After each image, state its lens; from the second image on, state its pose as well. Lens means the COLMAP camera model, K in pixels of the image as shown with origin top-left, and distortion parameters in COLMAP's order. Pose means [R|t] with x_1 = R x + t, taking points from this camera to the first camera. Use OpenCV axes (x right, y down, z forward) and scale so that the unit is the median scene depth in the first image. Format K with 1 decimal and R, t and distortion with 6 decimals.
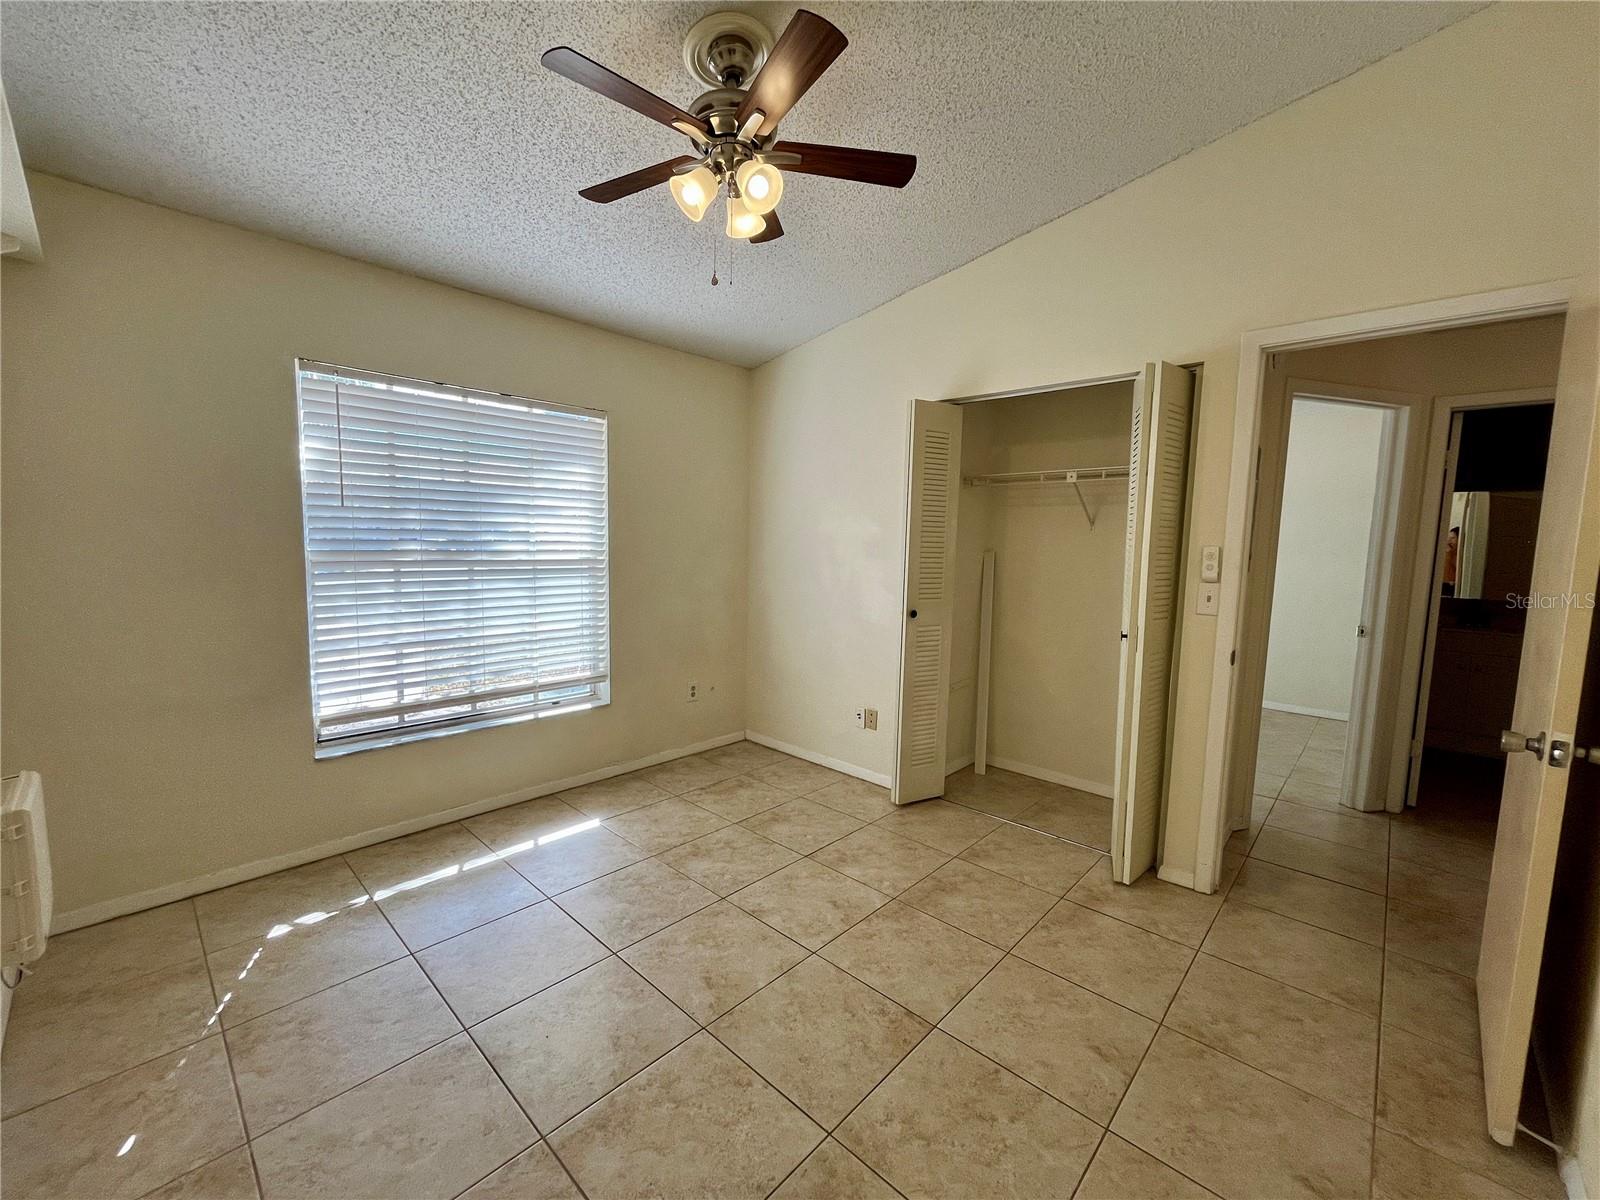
lens RADIAL K [[646.3, 0, 800.0], [0, 646.3, 600.0], [0, 0, 1]] dist [-0.000569, -0.000521]
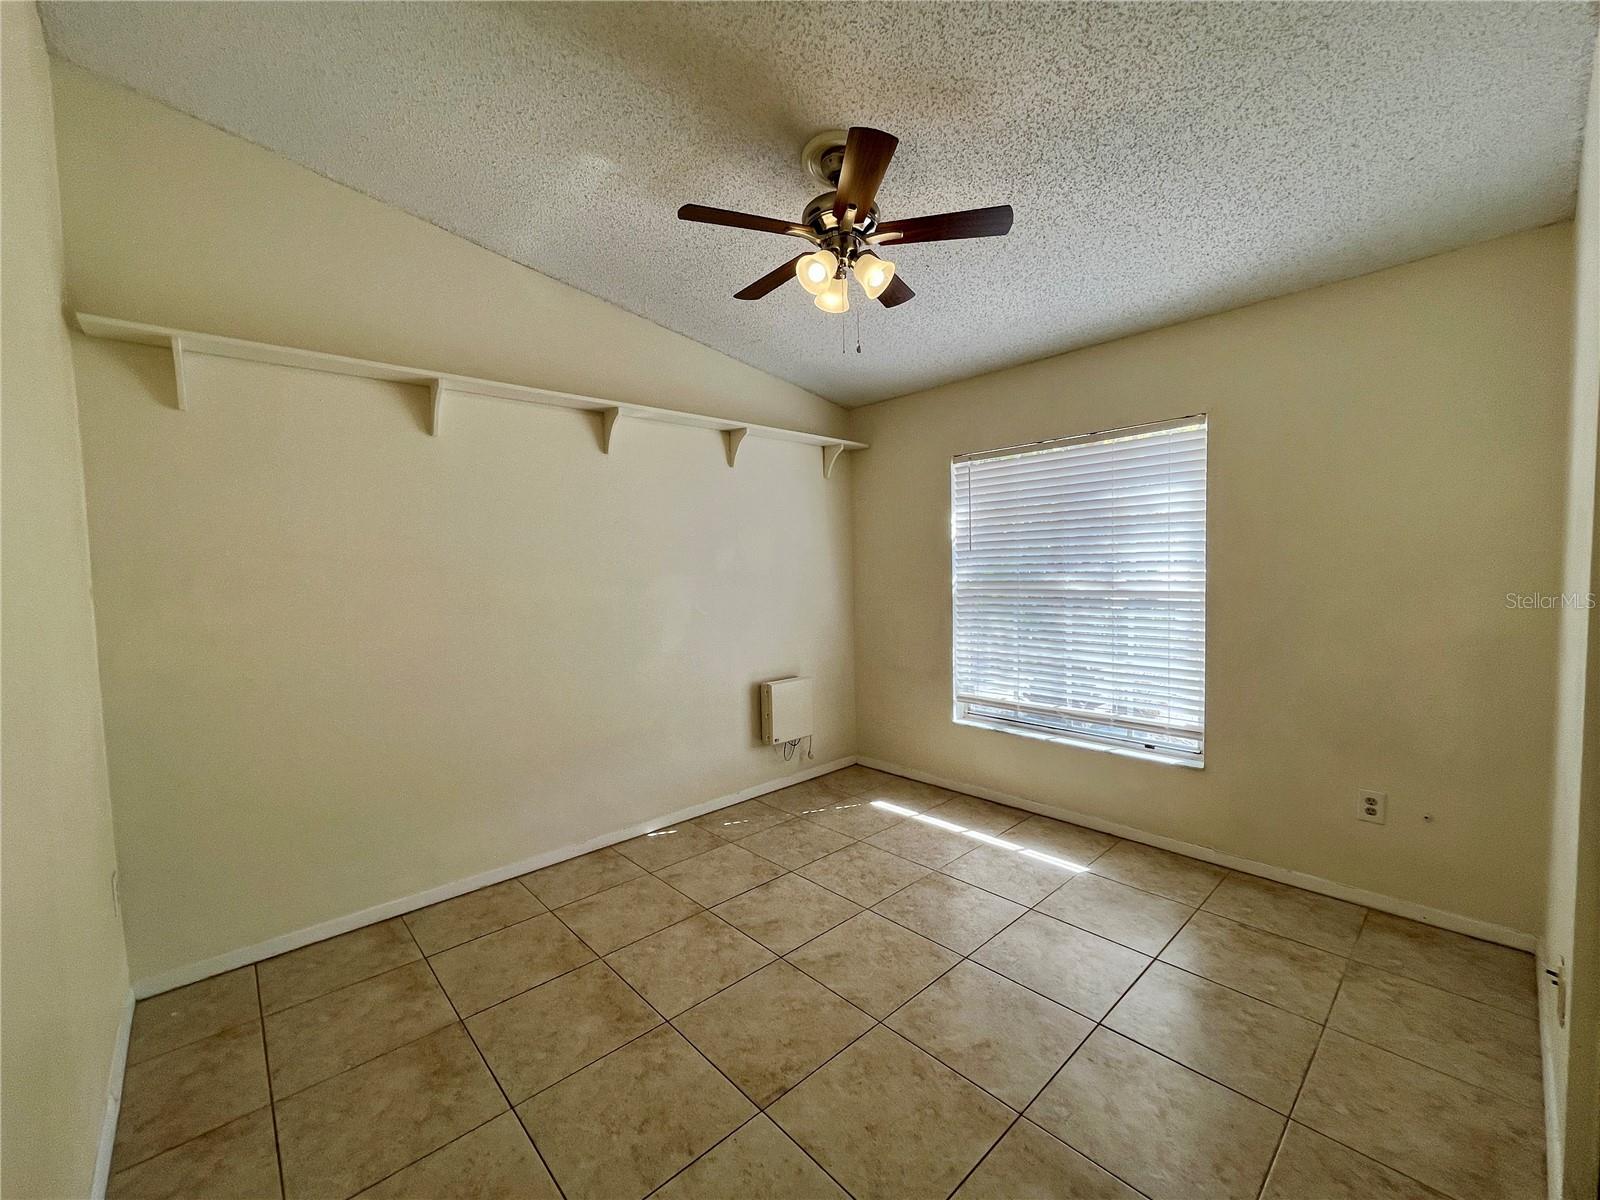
lens RADIAL K [[646.3, 0, 800.0], [0, 646.3, 600.0], [0, 0, 1]] dist [-0.000569, -0.000521]
pose [[-0.078489, 0.031156, -0.996428, 0.658952], [-0.071193, 0.996784, 0.036775, -0.054509], [0.994370, 0.073825, -0.076018, 0.649824]]
